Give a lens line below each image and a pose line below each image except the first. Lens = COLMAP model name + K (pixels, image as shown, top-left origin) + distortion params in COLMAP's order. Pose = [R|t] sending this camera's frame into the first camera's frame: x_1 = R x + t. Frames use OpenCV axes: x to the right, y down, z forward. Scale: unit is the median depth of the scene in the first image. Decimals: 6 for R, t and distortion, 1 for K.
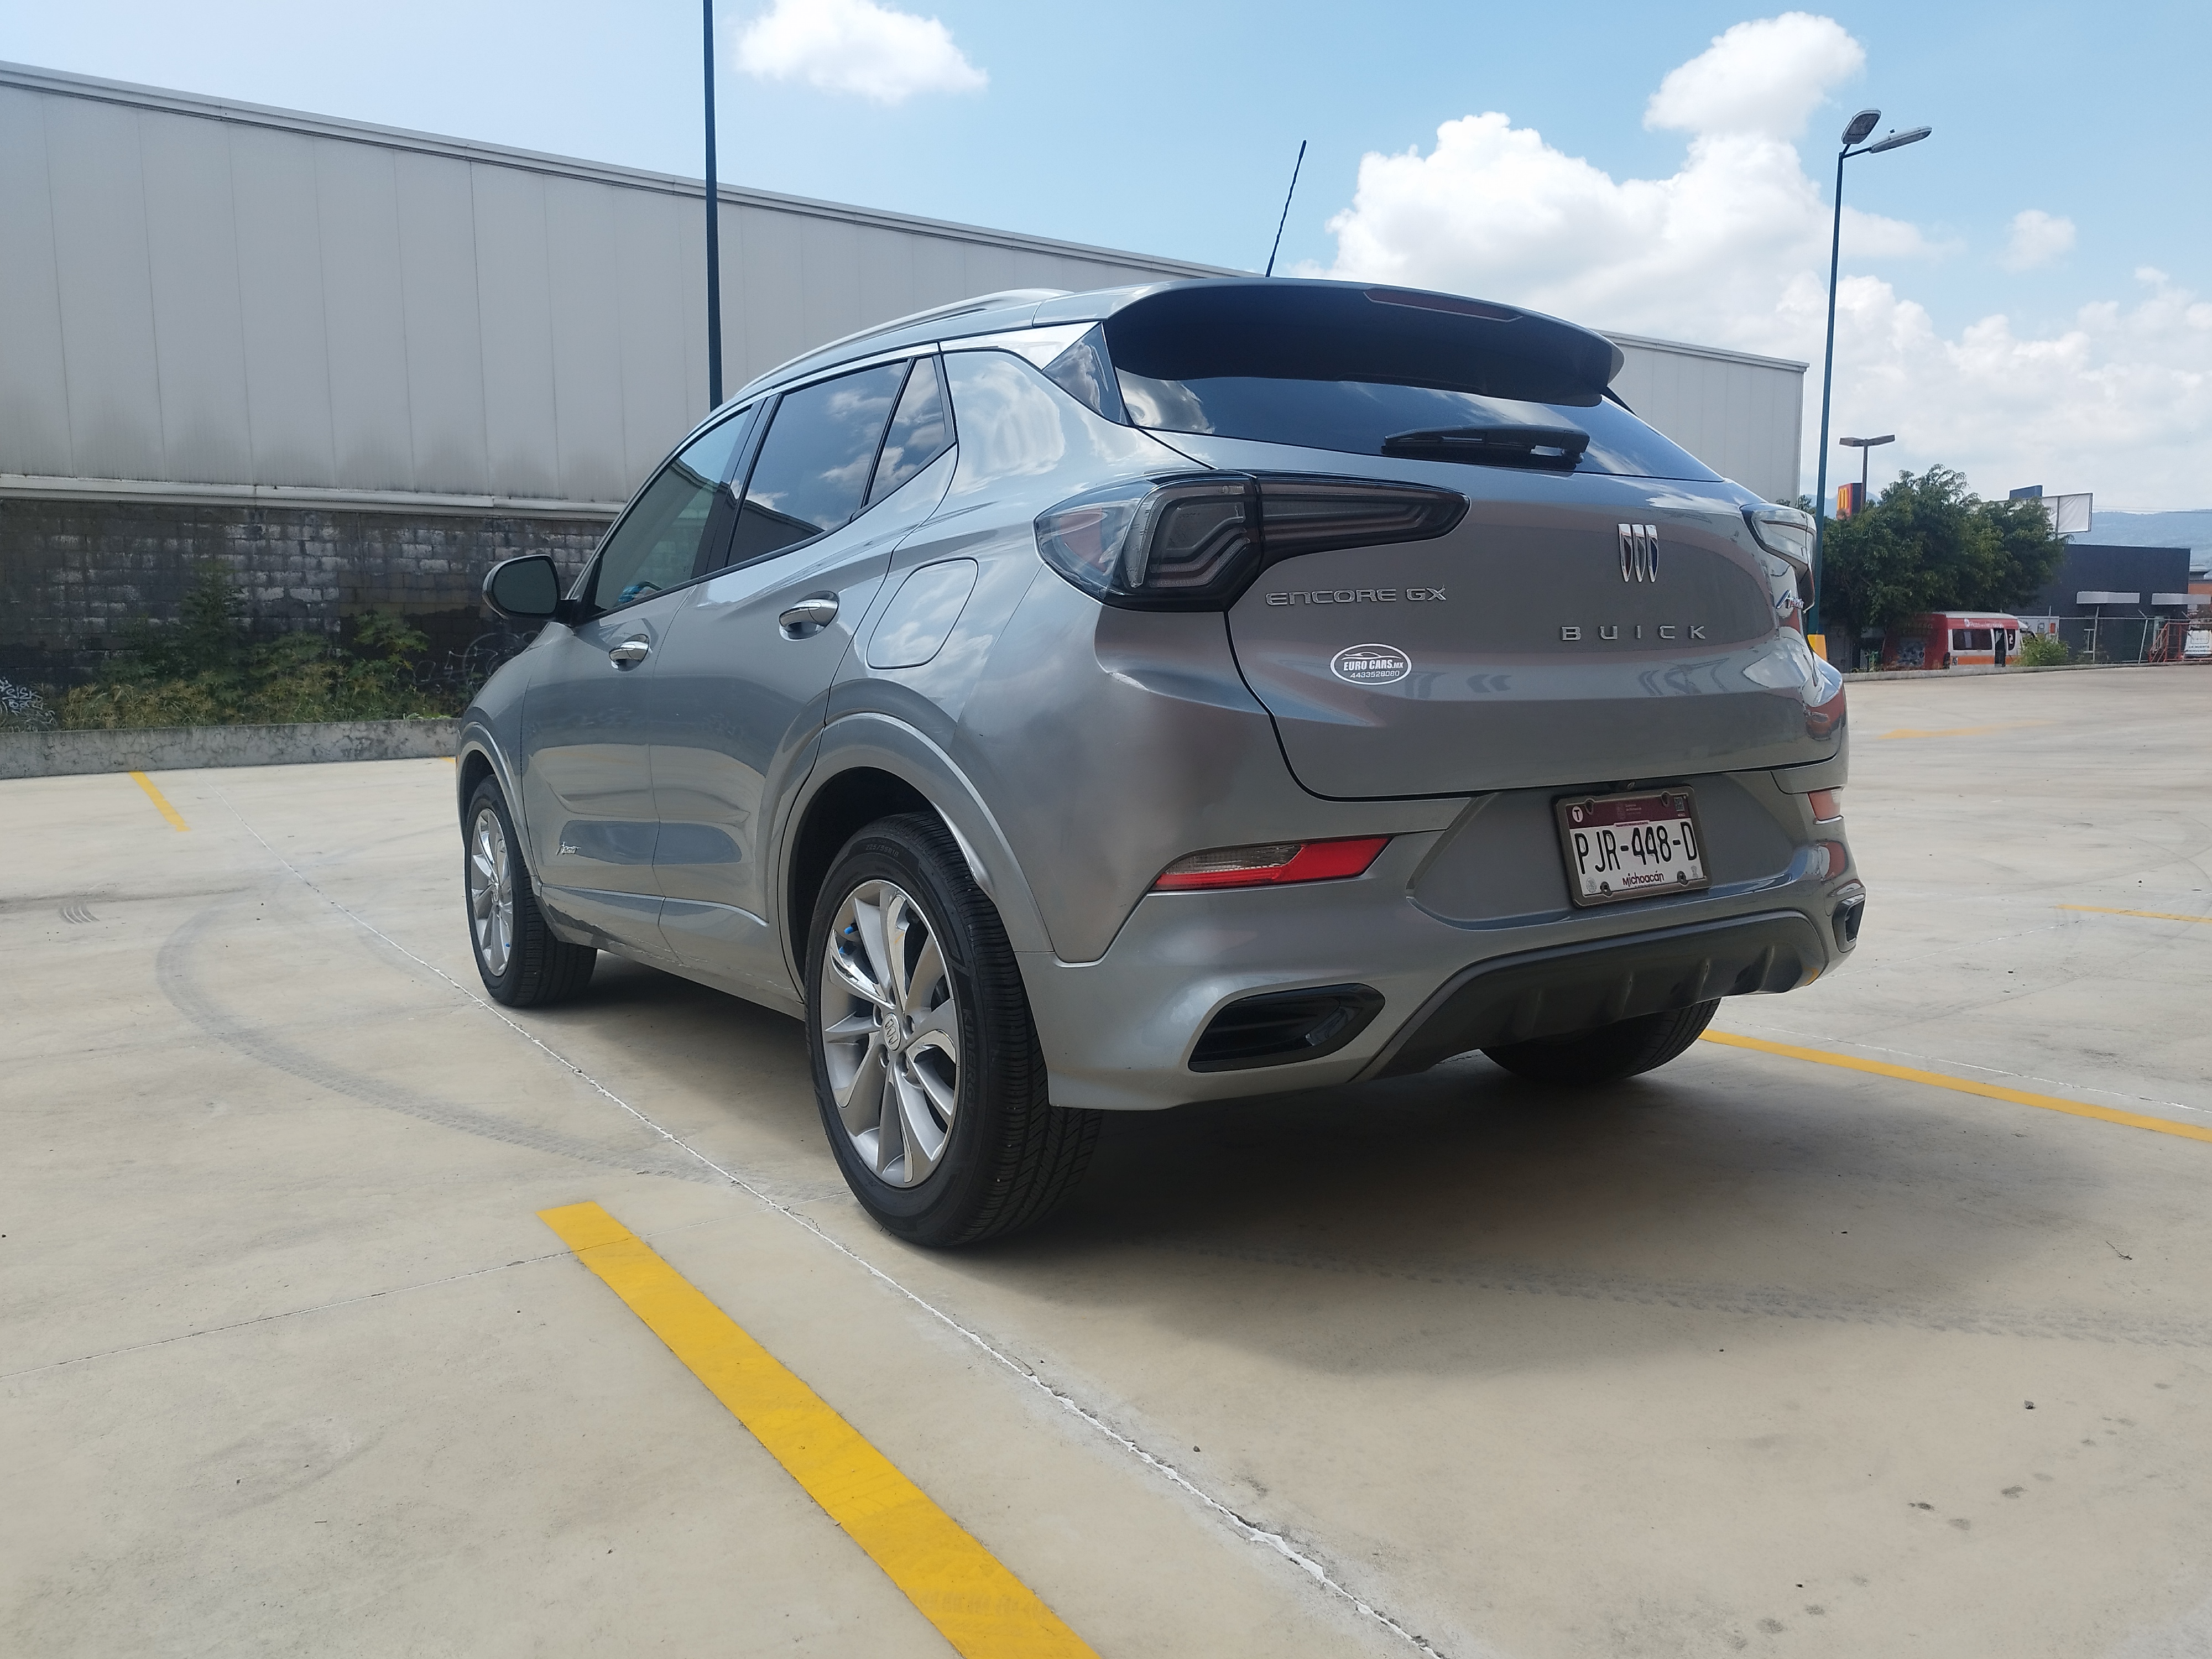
lens RADIAL K [[1626.8, 0, 1106.2], [0, 1626.8, 831.0], [0, 0, 1]] dist [0.002261, -0.007792]
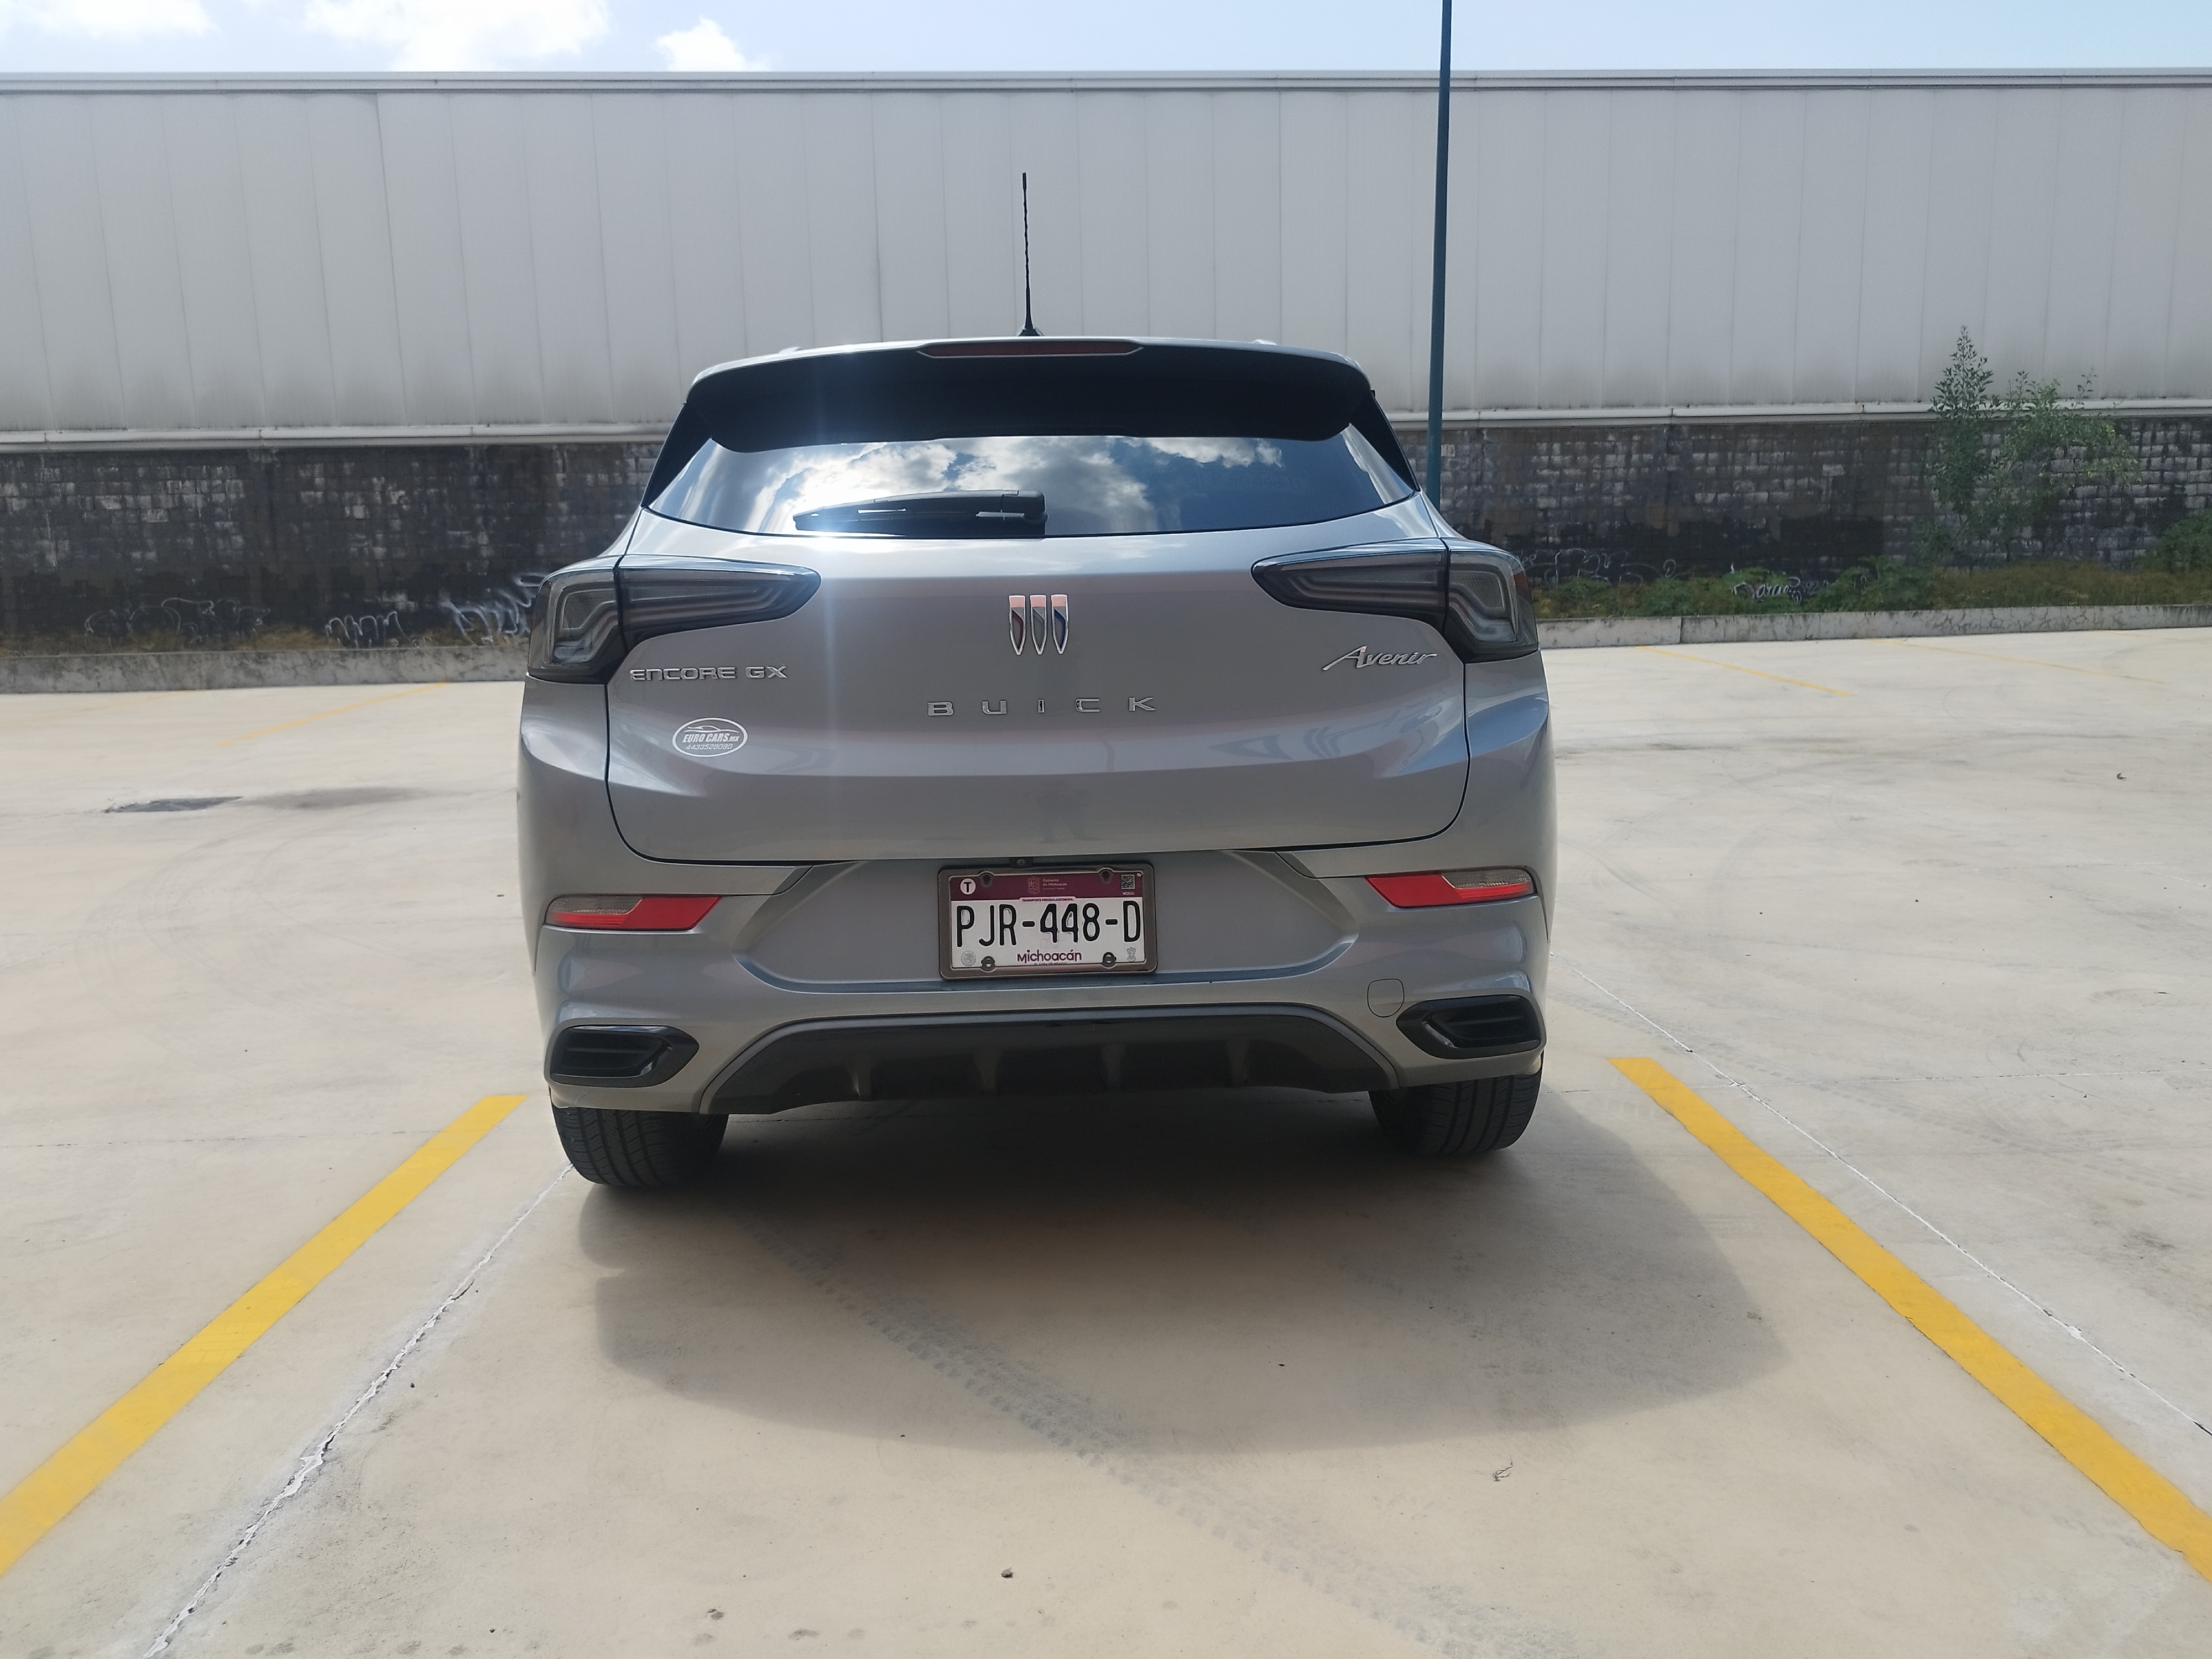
lens RADIAL K [[1626.8, 0, 1092.2], [0, 1626.8, 820.9], [0, 0, 1]] dist [0.002261, -0.007792]
pose [[0.845743, 0.079875, -0.527578, 0.855517], [-0.046311, 0.995990, 0.076551, -0.126993], [0.531577, -0.040310, 0.846050, 0.191009]]
